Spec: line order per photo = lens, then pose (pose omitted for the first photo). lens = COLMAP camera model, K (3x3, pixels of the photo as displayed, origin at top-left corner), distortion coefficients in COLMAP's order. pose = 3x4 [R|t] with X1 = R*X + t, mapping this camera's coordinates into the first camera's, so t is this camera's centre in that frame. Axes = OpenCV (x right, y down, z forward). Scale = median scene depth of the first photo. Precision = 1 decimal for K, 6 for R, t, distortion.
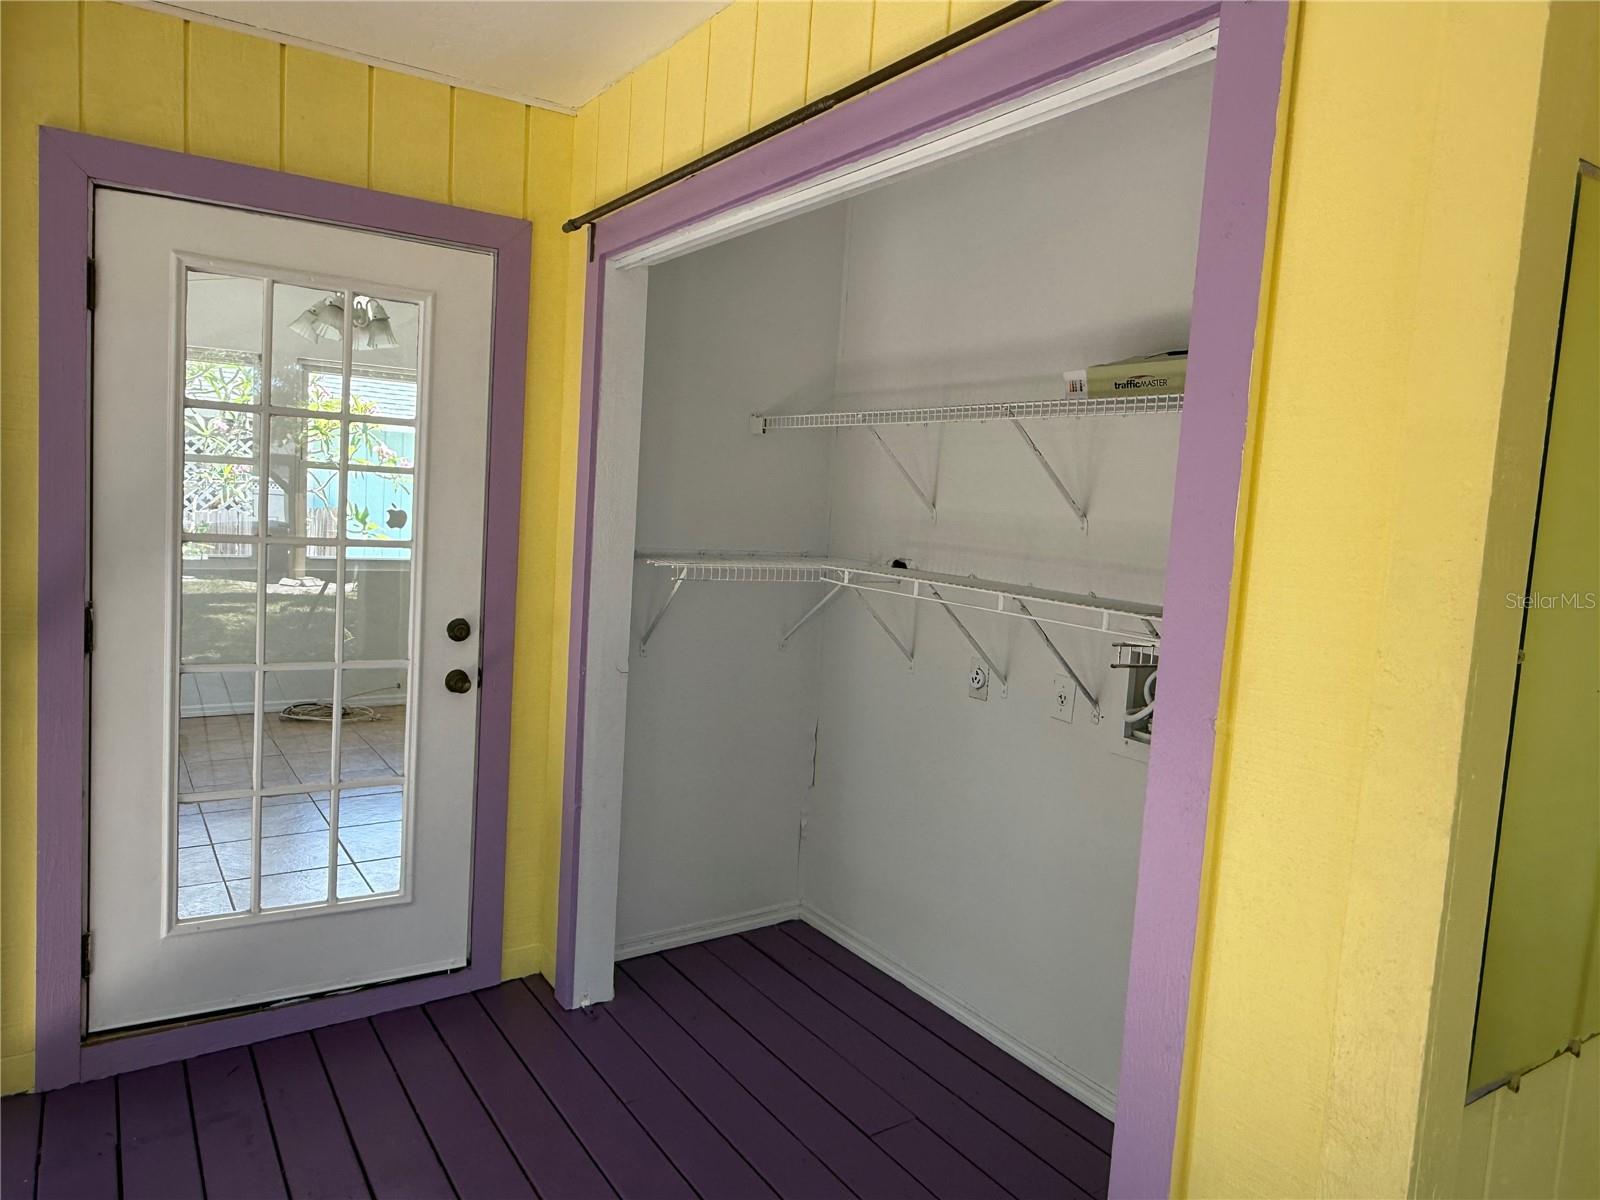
lens RADIAL K [[1063.7, 0, 796.2], [0, 1063.7, 587.8], [0, 0, 1]] dist [-0.004070, 0.000893]
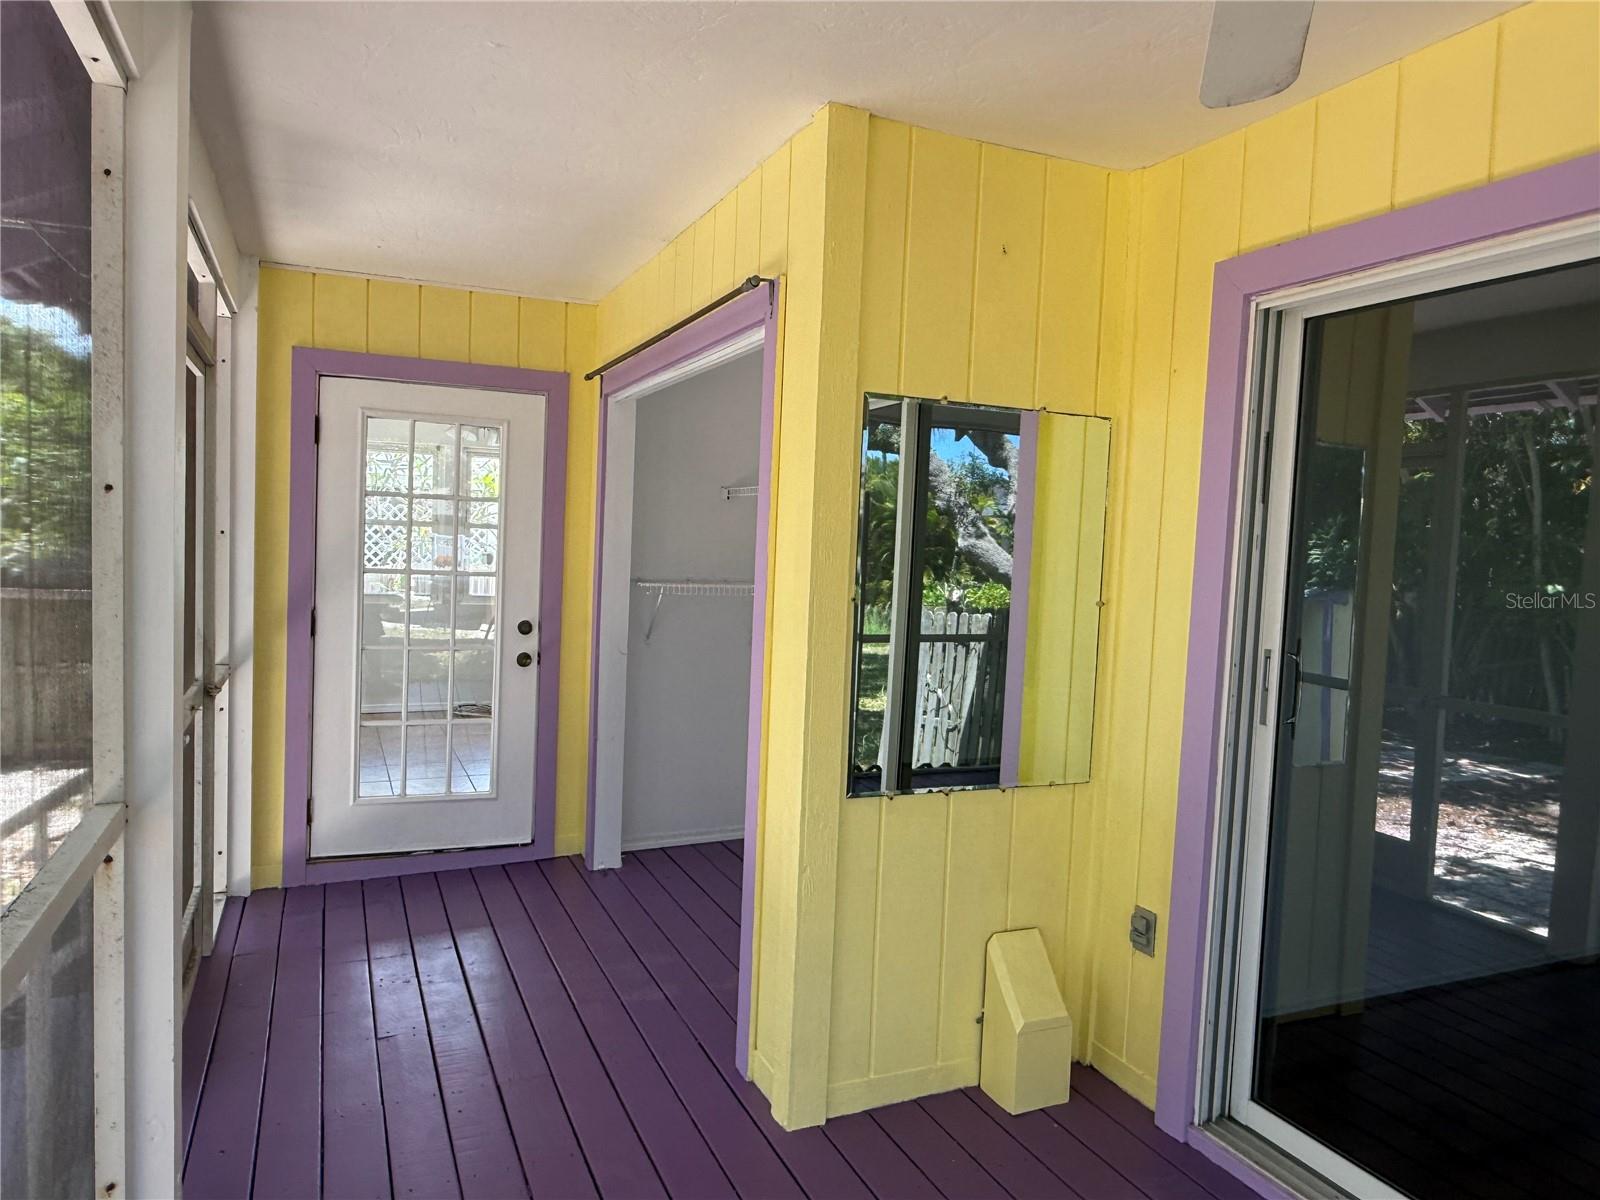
lens RADIAL K [[1063.7, 0, 802.2], [0, 1063.7, 608.4], [0, 0, 1]] dist [-0.004070, 0.000893]
pose [[0.986462, -0.004553, -0.163928, 0.366398], [-0.000633, 0.999501, -0.031571, 0.062730], [0.163990, 0.031247, 0.985967, -0.525328]]
